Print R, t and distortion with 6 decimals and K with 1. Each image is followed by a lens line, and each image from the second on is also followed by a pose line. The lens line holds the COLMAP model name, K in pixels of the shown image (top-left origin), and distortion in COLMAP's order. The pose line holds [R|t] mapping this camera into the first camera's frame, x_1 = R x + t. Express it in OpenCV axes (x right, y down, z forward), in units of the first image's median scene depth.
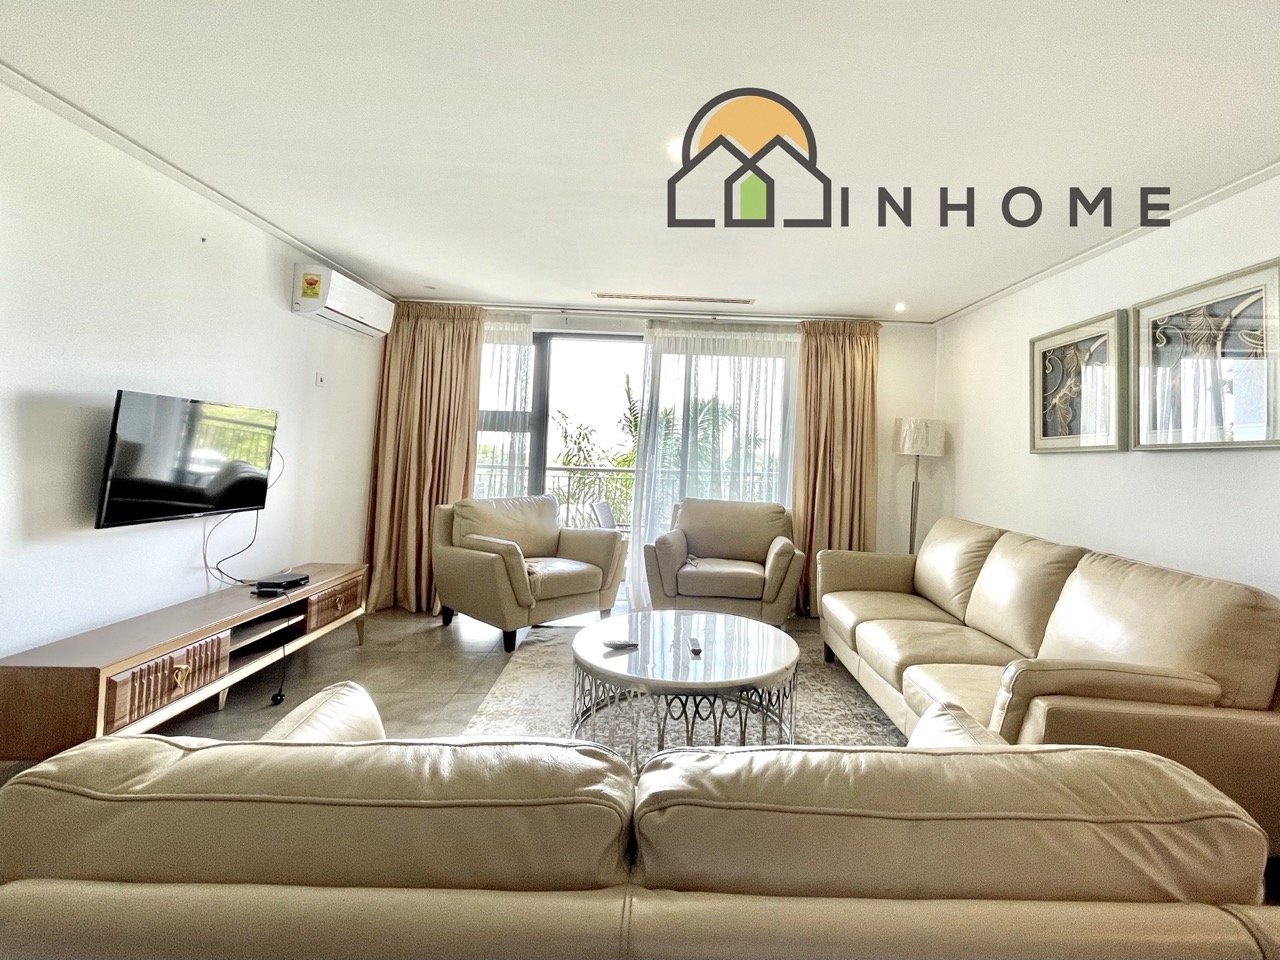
lens RADIAL K [[547.1, 0, 640.3], [0, 547.1, 432.2], [0, 0, 1]] dist [0.000021, 0.000017]
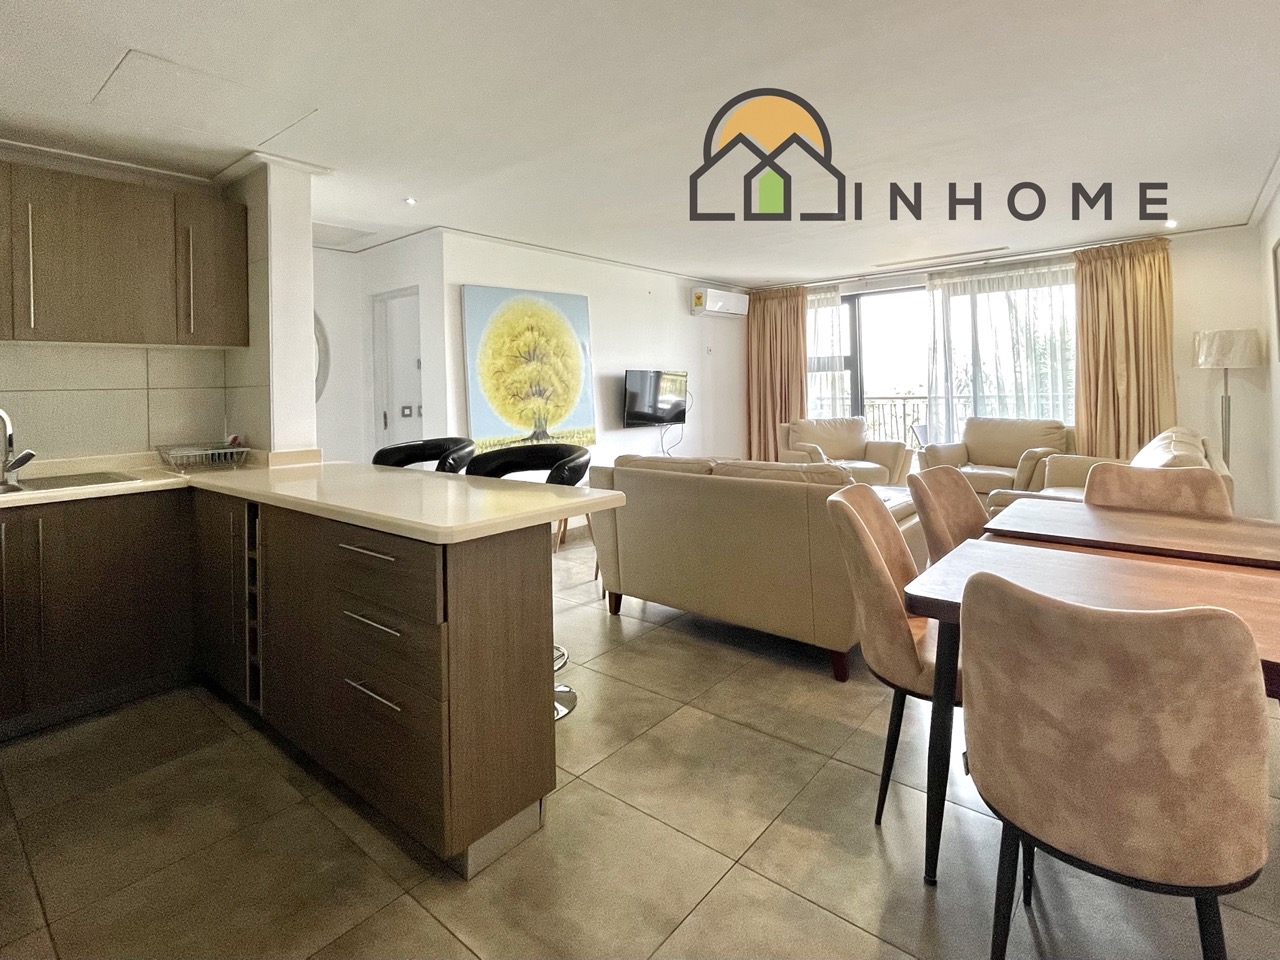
lens RADIAL K [[640.4, 0, 640.0], [0, 640.4, 480.0], [0, 0, 1]] dist [-0.026571, 0.000234]
pose [[0.733793, 0.043515, -0.677978, 0.547492], [0.077844, 0.985989, 0.147536, -0.007034], [0.674899, -0.161037, 0.720124, -0.570406]]
